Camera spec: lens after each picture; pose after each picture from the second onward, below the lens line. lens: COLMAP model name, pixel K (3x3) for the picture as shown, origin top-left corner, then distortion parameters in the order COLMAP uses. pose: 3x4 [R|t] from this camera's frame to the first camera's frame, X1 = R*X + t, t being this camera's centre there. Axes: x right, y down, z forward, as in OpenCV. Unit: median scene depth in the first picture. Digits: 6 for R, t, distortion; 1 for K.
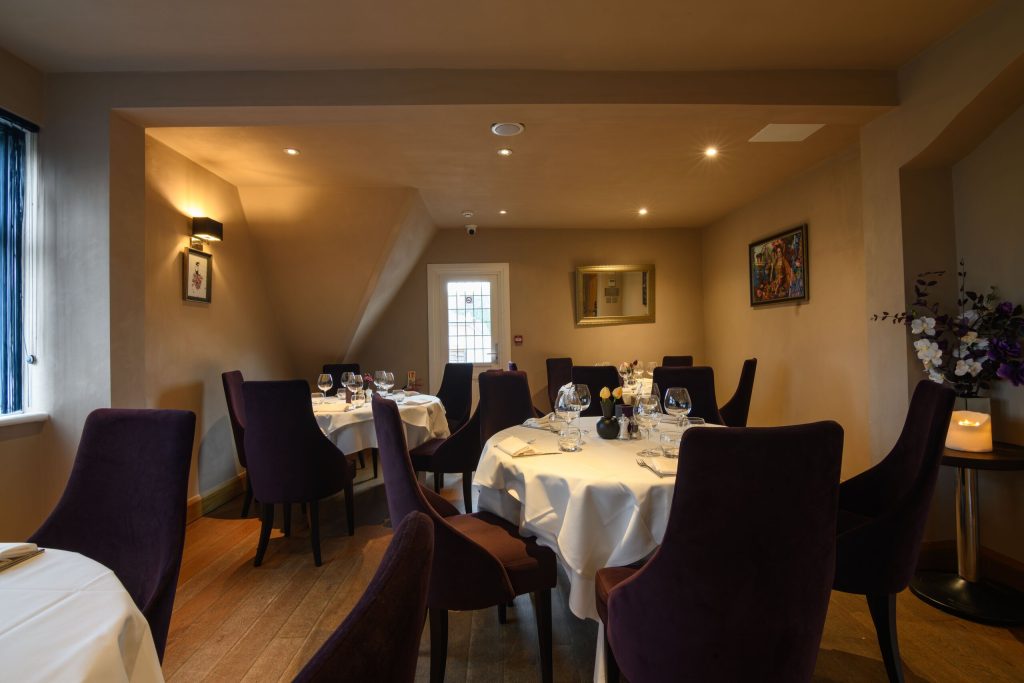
lens RADIAL K [[458.6, 0, 512.8], [0, 458.6, 340.6], [0, 0, 1]] dist [-0.010440, -0.004072]
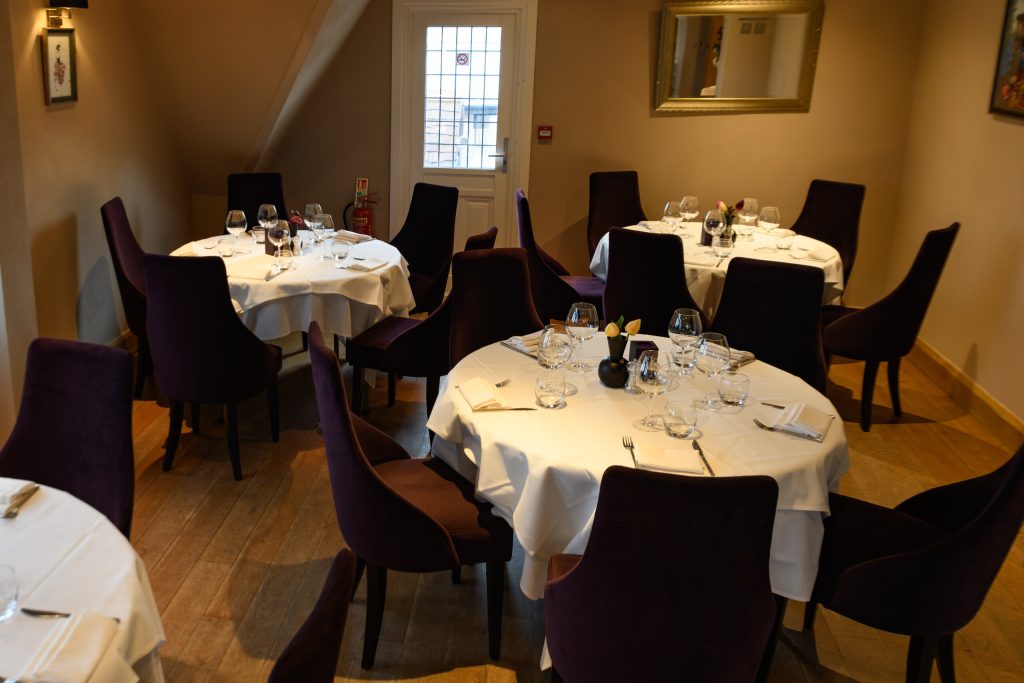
lens RADIAL K [[898.2, 0, 359.3], [0, 898.2, 279.5], [0, 0, 1]] dist [0.003085, -0.009598]
pose [[0.973824, 0.083415, -0.211444, 0.081030], [-0.022678, 0.961243, 0.274768, -0.269959], [0.226169, -0.262780, 0.937973, -0.324048]]
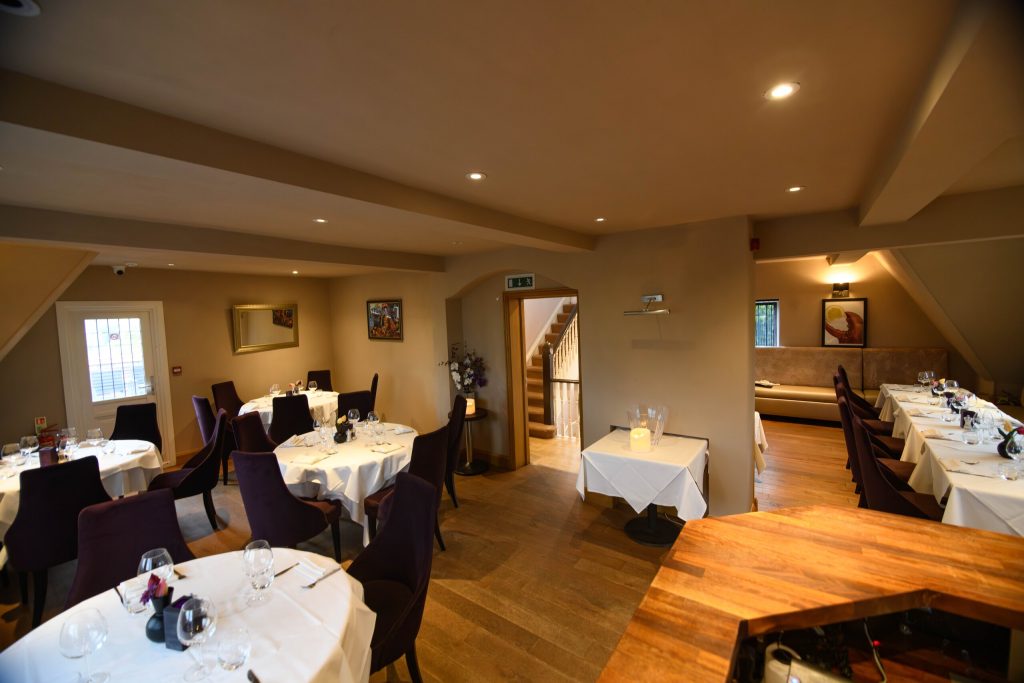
lens RADIAL K [[411.9, 0, 513.2], [0, 411.9, 338.0], [0, 0, 1]] dist [-0.013511, -0.000325]
pose [[0.605156, -0.048568, 0.794624, -0.577329], [0.011756, 0.998574, 0.052081, -0.255209], [-0.796020, -0.022175, 0.604864, -0.520213]]
